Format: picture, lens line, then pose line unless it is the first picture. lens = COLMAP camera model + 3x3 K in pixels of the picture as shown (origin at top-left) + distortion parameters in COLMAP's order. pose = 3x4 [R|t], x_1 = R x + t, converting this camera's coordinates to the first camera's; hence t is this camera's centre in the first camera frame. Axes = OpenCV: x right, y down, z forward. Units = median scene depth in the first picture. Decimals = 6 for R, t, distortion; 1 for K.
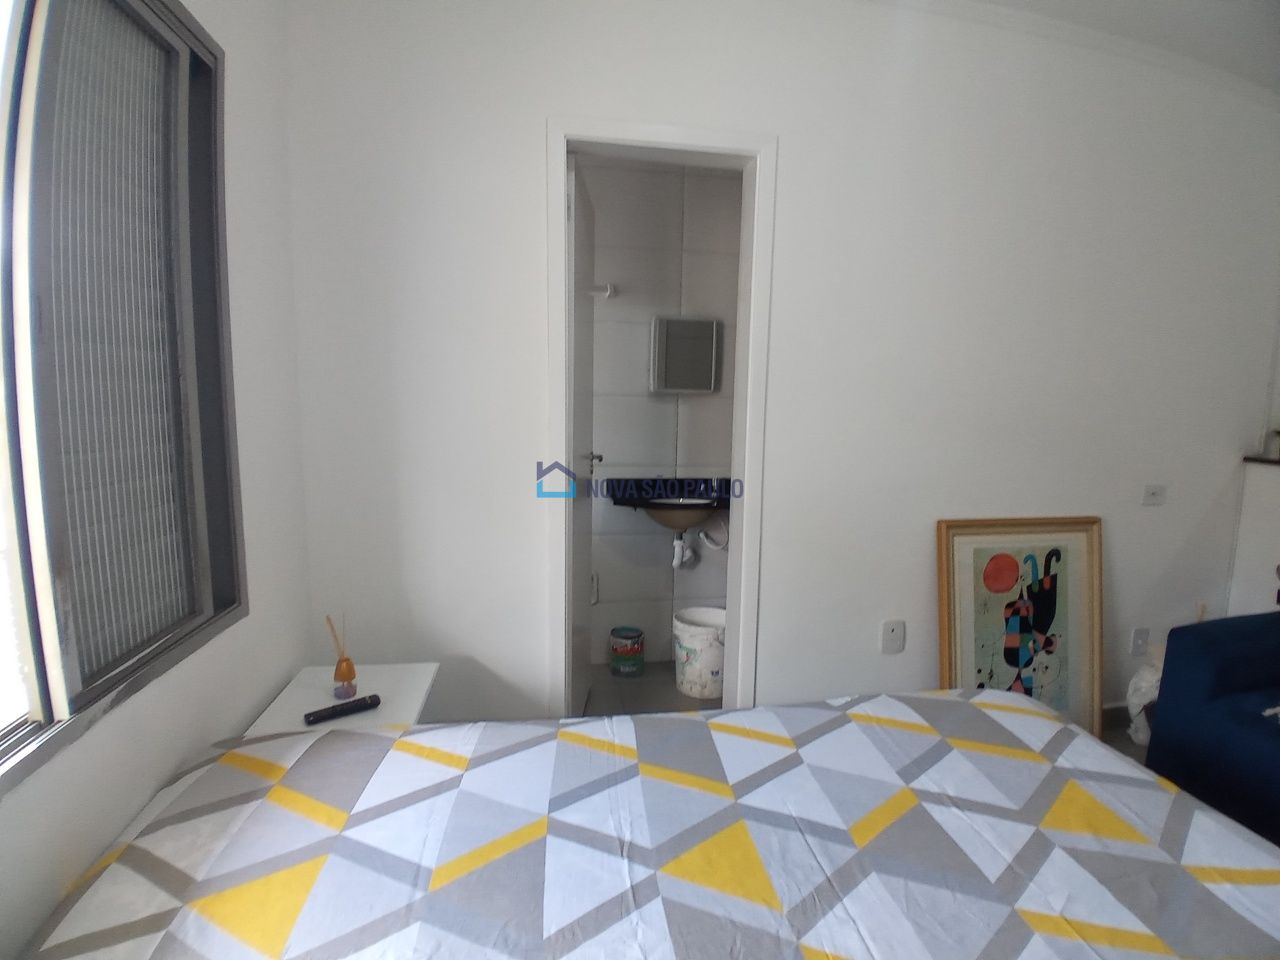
lens RADIAL K [[643.7, 0, 638.8], [0, 643.7, 487.2], [0, 0, 1]] dist [-0.011136, -0.035338]
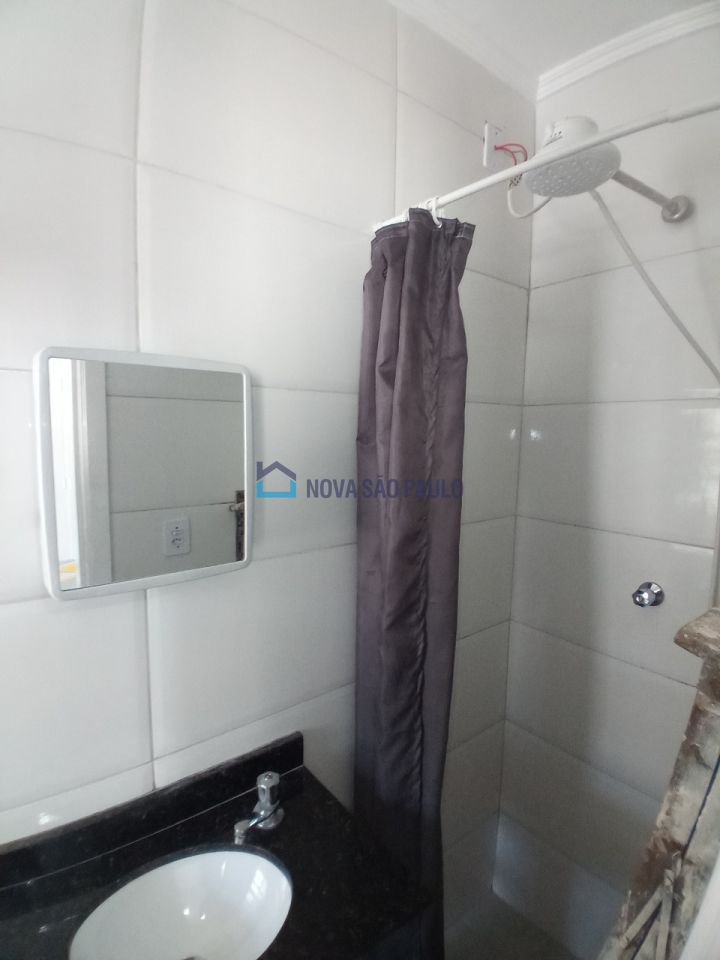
lens RADIAL K [[482.8, 0, 360.0], [0, 482.8, 480.0], [0, 0, 1]] dist [-0.011136, -0.035338]
pose [[0.869026, -0.058493, 0.491296, 0.040832], [0.071820, 0.997383, -0.008291, -0.193797], [-0.489526, 0.042490, 0.870953, 0.740293]]
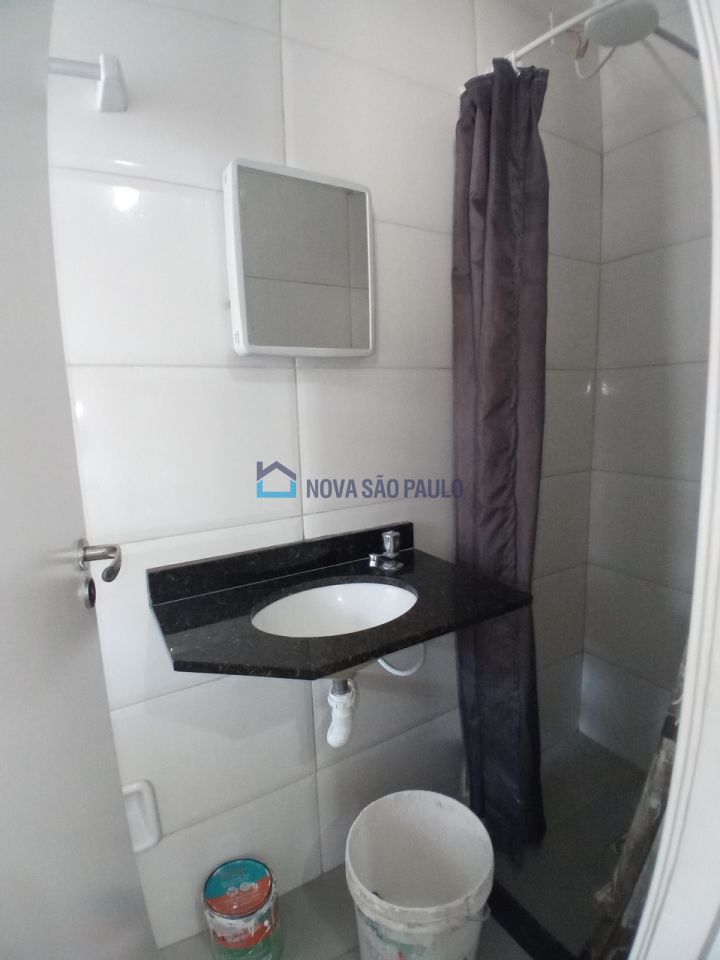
lens RADIAL K [[482.8, 0, 360.0], [0, 482.8, 480.0], [0, 0, 1]] dist [-0.011136, -0.035338]
pose [[0.927647, -0.106980, 0.357808, -0.027137], [0.102677, 0.994230, 0.031065, -0.070361], [-0.359066, 0.007921, 0.933278, 0.690726]]
